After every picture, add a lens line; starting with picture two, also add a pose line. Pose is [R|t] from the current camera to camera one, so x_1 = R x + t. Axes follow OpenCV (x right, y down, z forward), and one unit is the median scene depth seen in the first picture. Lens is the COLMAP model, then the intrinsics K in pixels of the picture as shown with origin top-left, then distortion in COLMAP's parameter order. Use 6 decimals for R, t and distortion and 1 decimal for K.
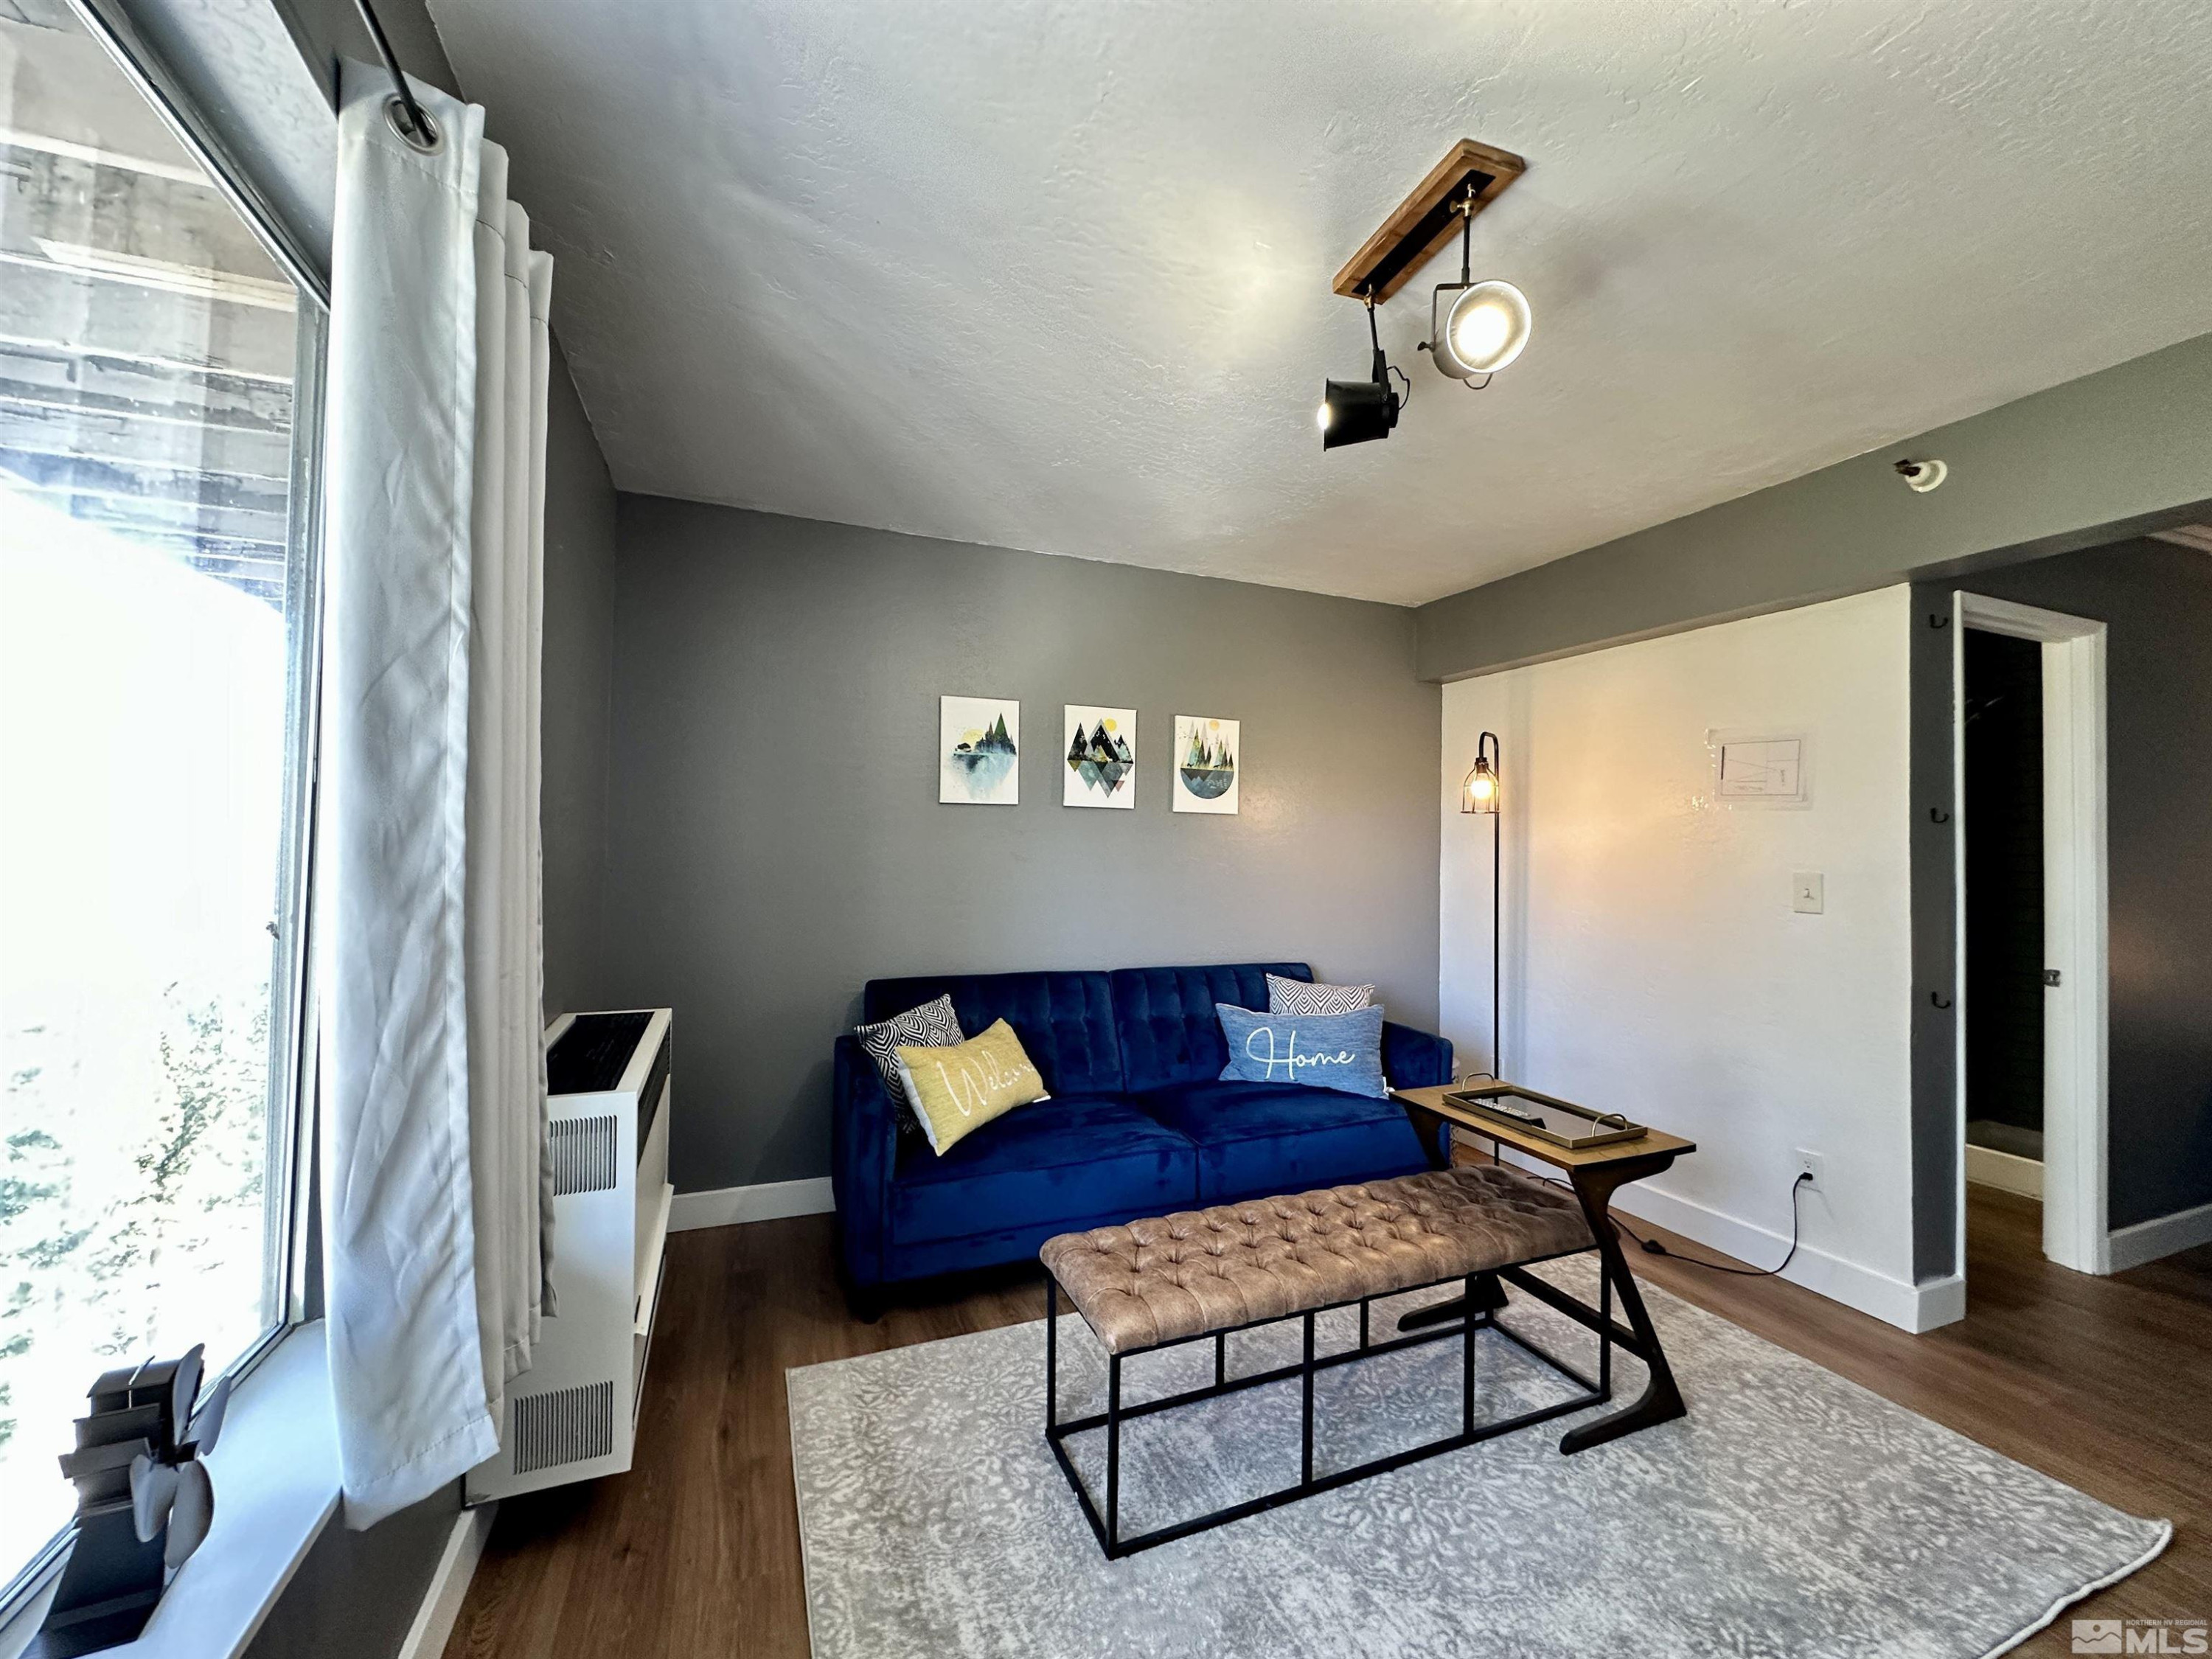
lens RADIAL K [[901.9, 0, 1114.7], [0, 901.9, 825.9], [0, 0, 1]] dist [-0.001519, -0.000436]
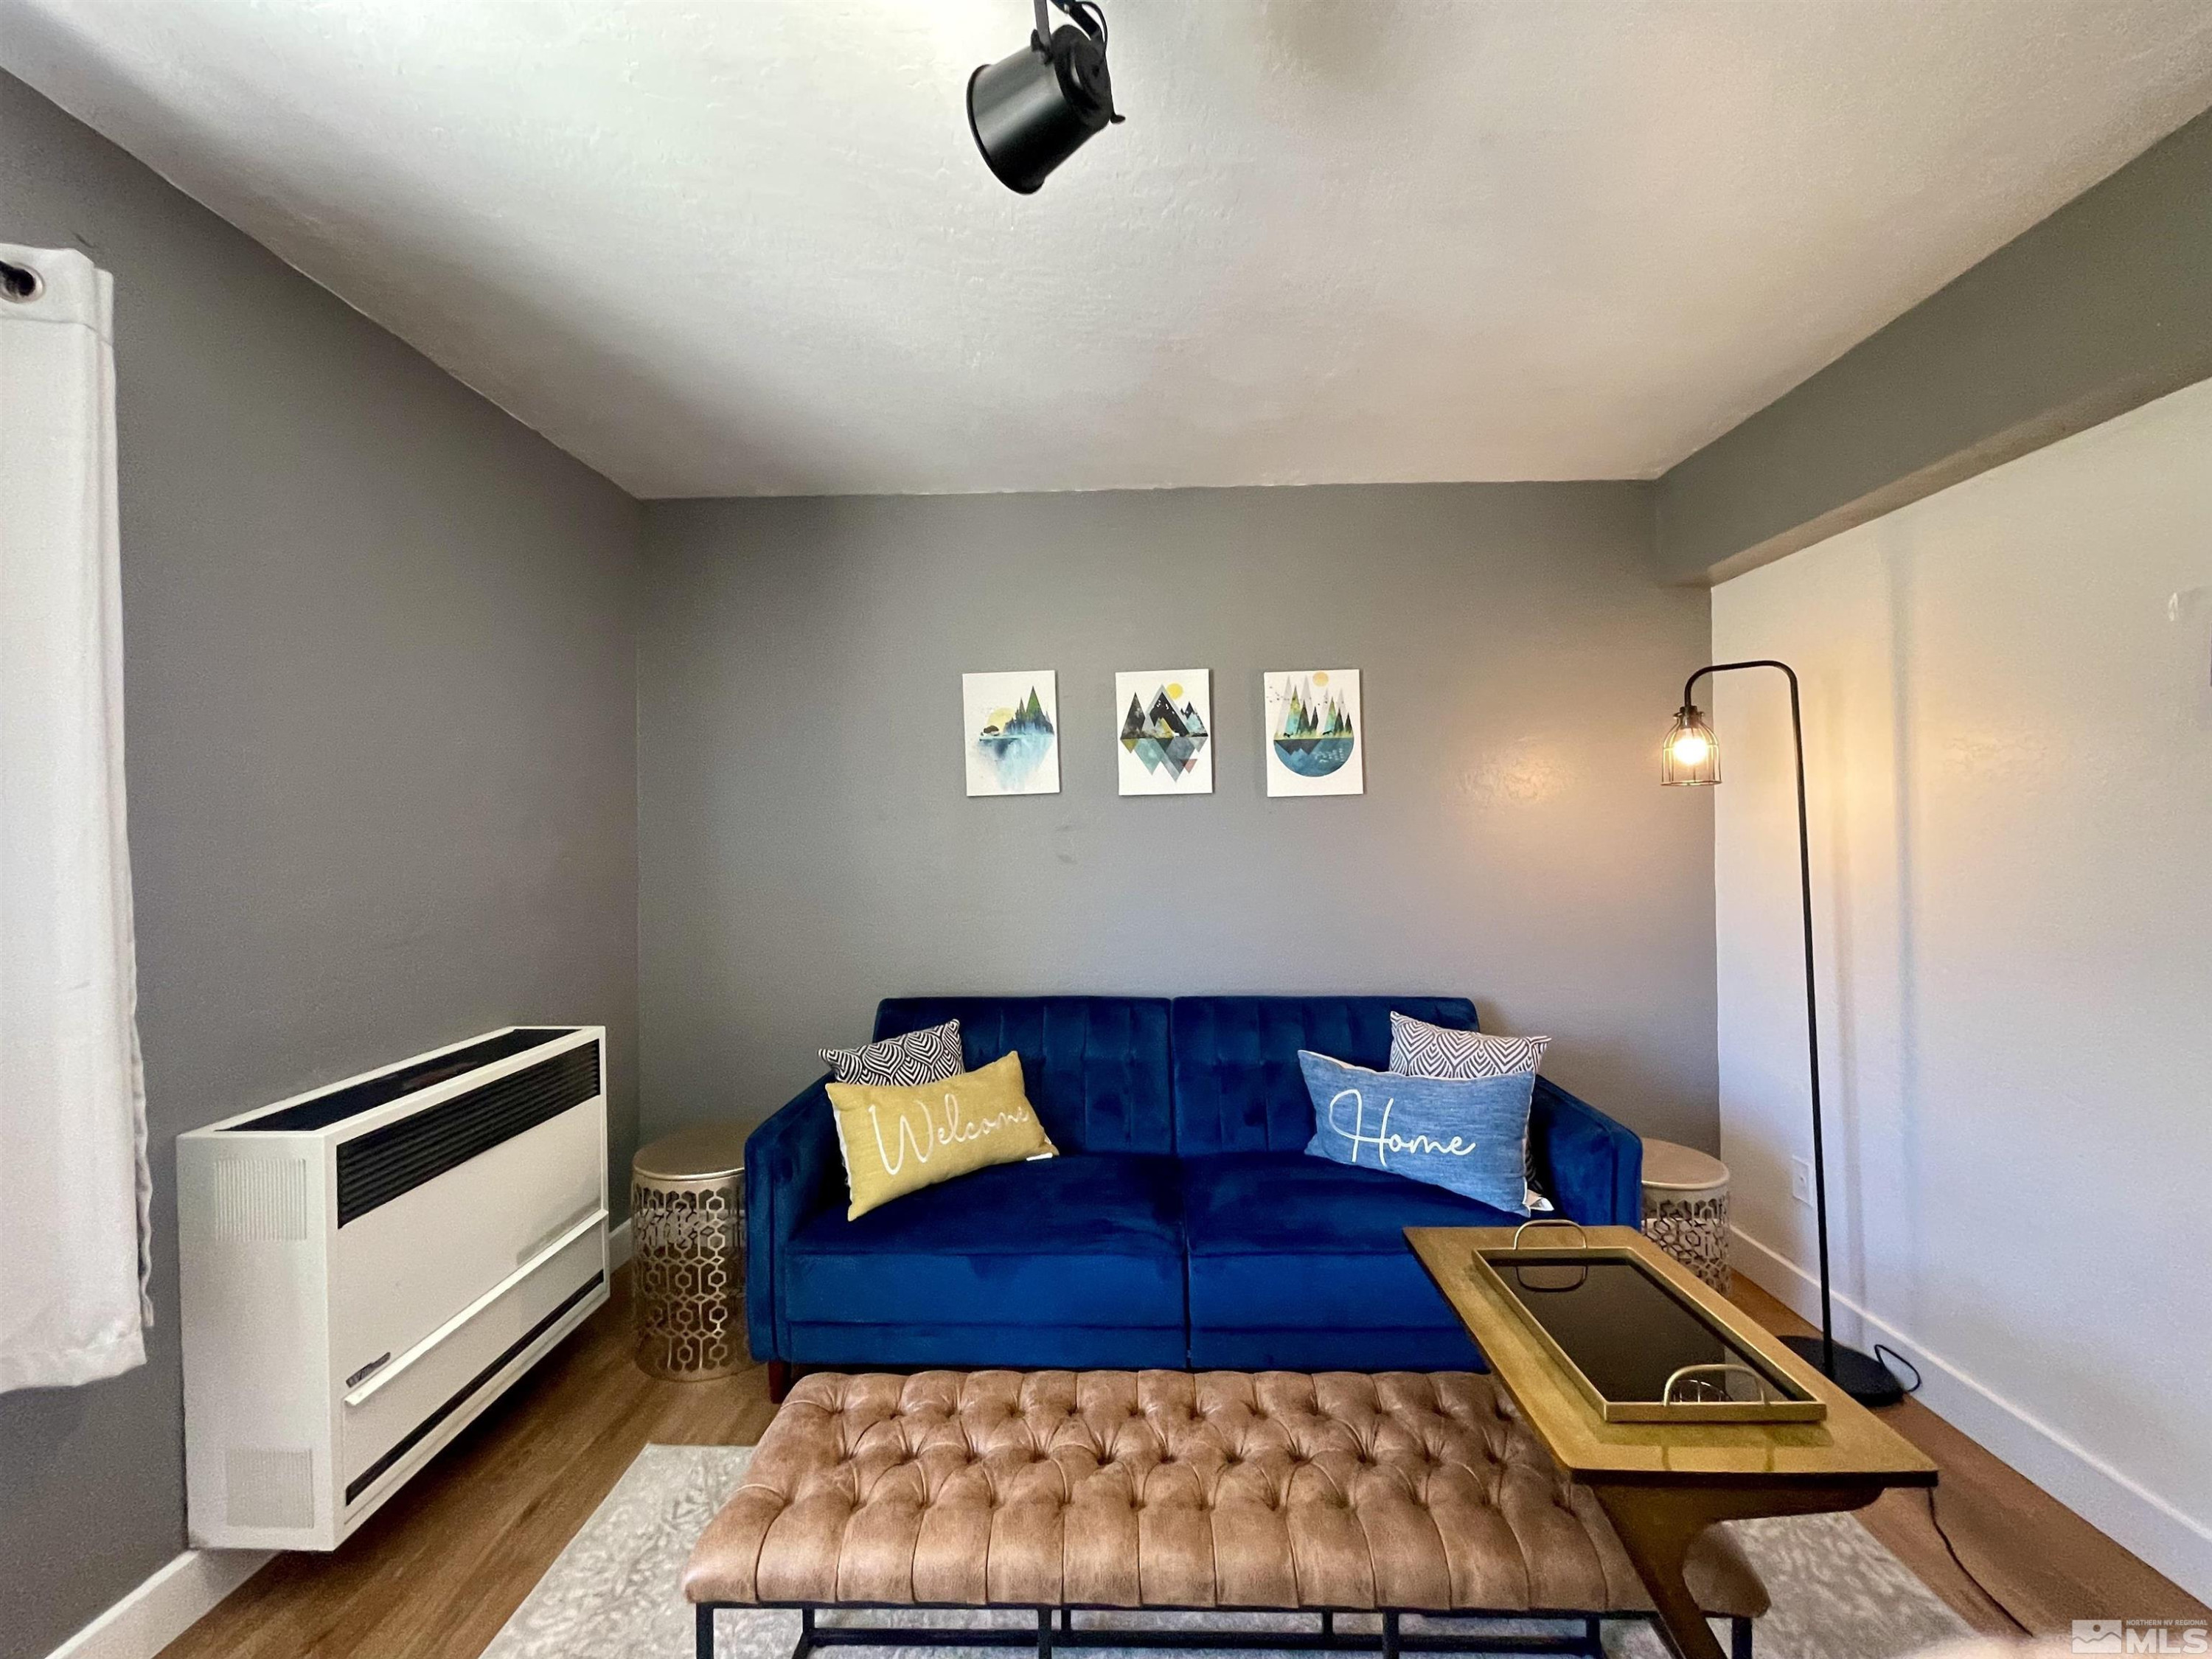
lens RADIAL K [[923.1, 0, 1107.8], [0, 923.1, 826.6], [0, 0, 1]] dist [0.000645, -0.000927]
pose [[0.912698, -0.022954, -0.407989, 0.286271], [0.029853, 0.999499, 0.010548, -0.001782], [0.407543, -0.021806, 0.912926, 0.240035]]
